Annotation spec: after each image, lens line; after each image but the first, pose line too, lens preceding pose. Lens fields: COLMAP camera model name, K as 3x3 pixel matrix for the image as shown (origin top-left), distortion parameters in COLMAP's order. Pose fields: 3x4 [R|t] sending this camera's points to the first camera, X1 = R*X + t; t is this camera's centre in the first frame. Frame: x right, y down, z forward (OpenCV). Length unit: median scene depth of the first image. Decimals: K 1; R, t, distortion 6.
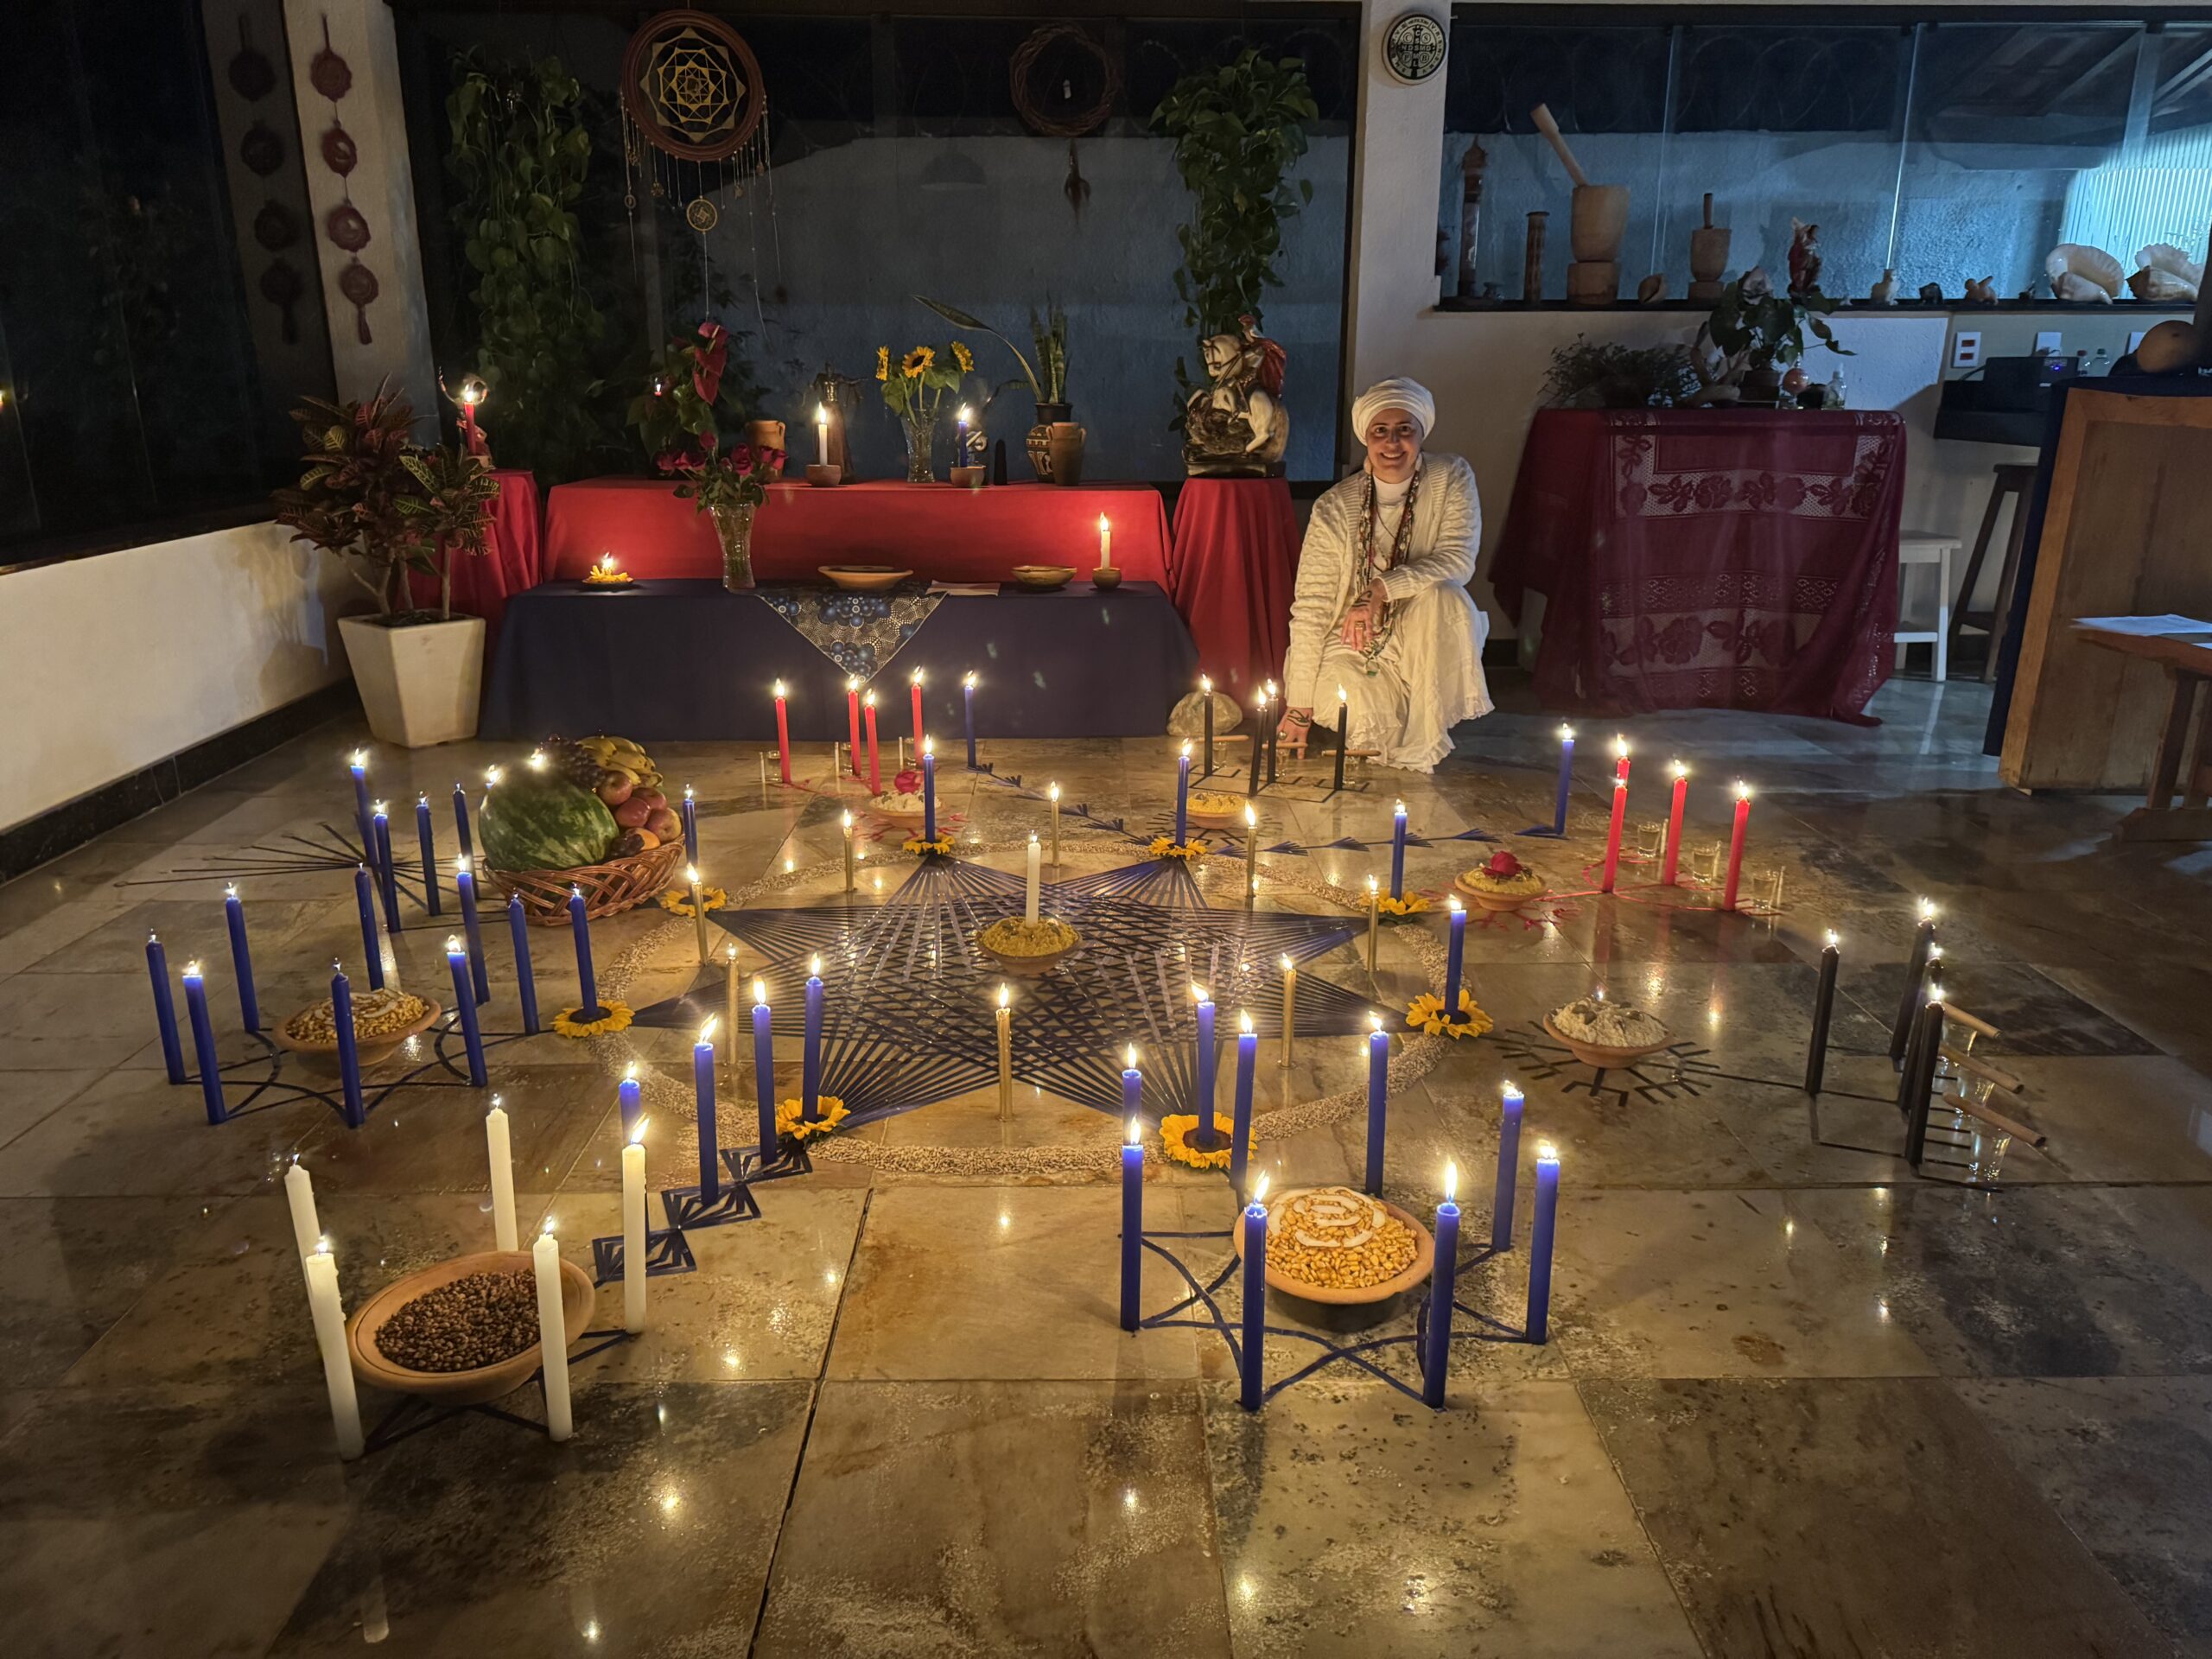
lens RADIAL K [[1485.4, 0, 1076.7], [0, 1485.4, 823.6], [0, 0, 1]] dist [0.132473, -0.178888]
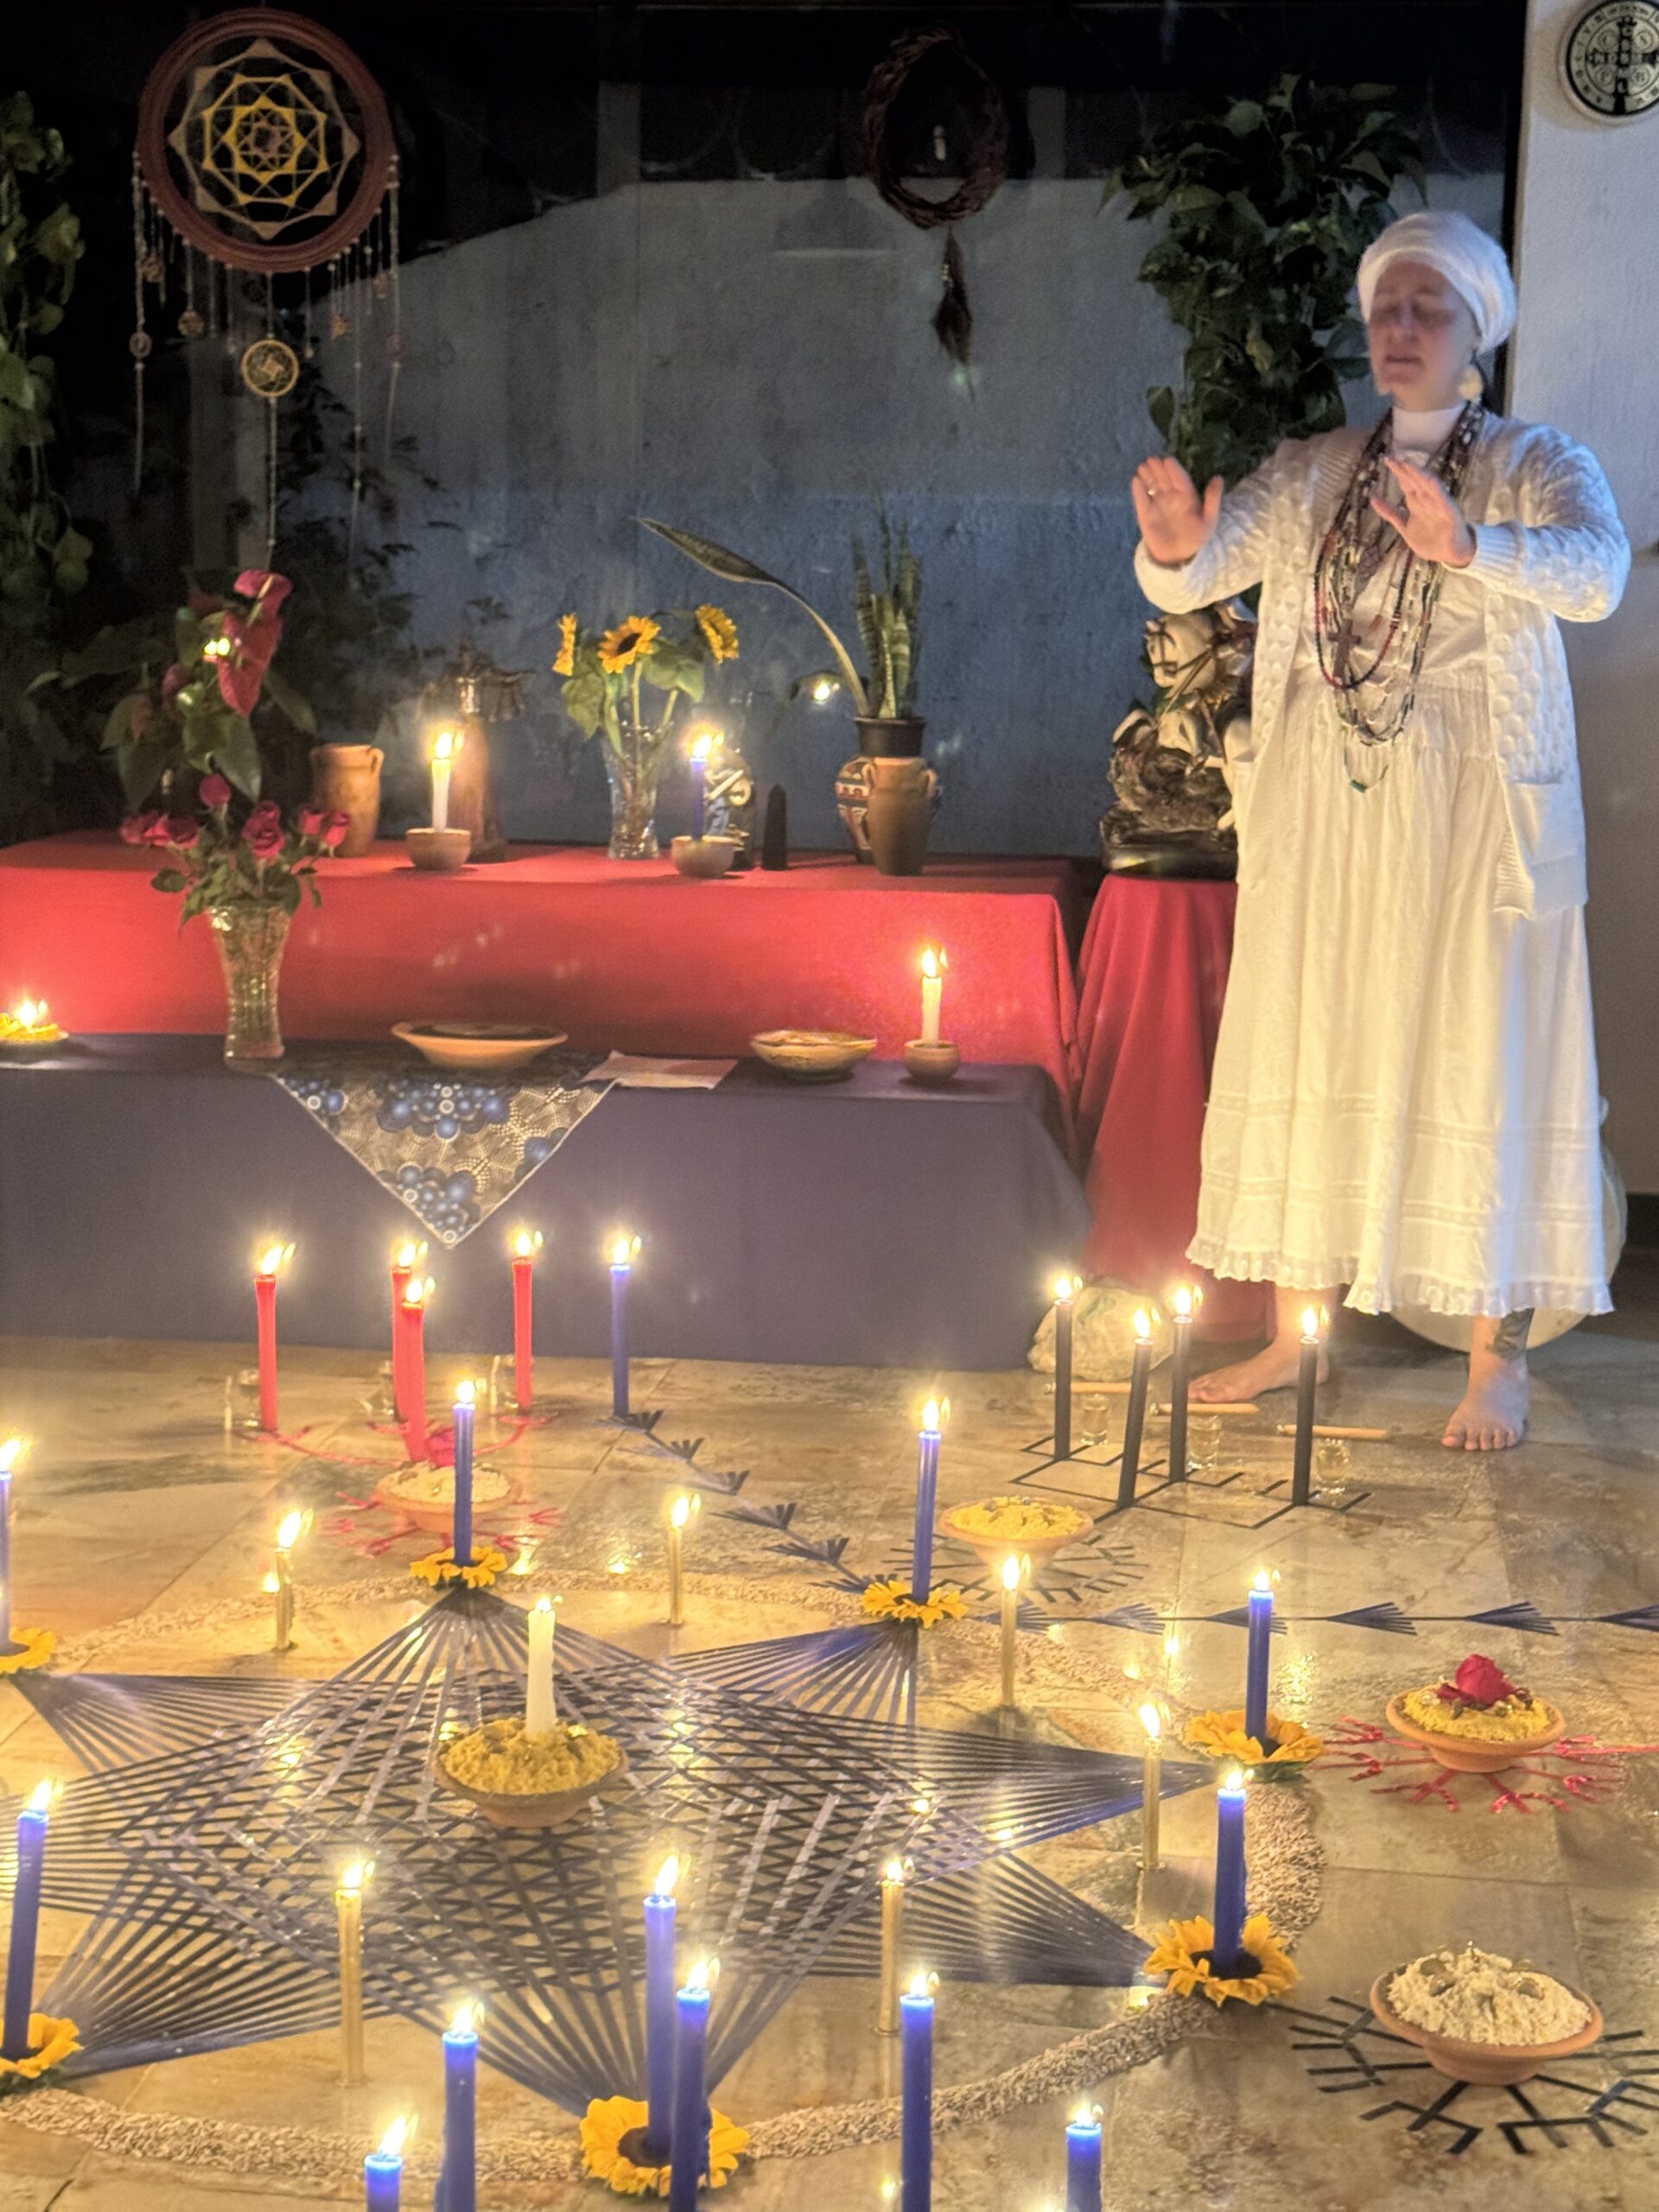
lens RADIAL K [[3390.8, 0, 829.5], [0, 3390.8, 1106.0], [0, 0, 1]] dist [0.272024, -0.635994]
pose [[0.986537, 0.040163, -0.158529, 0.177601], [-0.056756, 0.993208, -0.101569, -0.027415], [0.153373, 0.109199, 0.982116, -0.173066]]
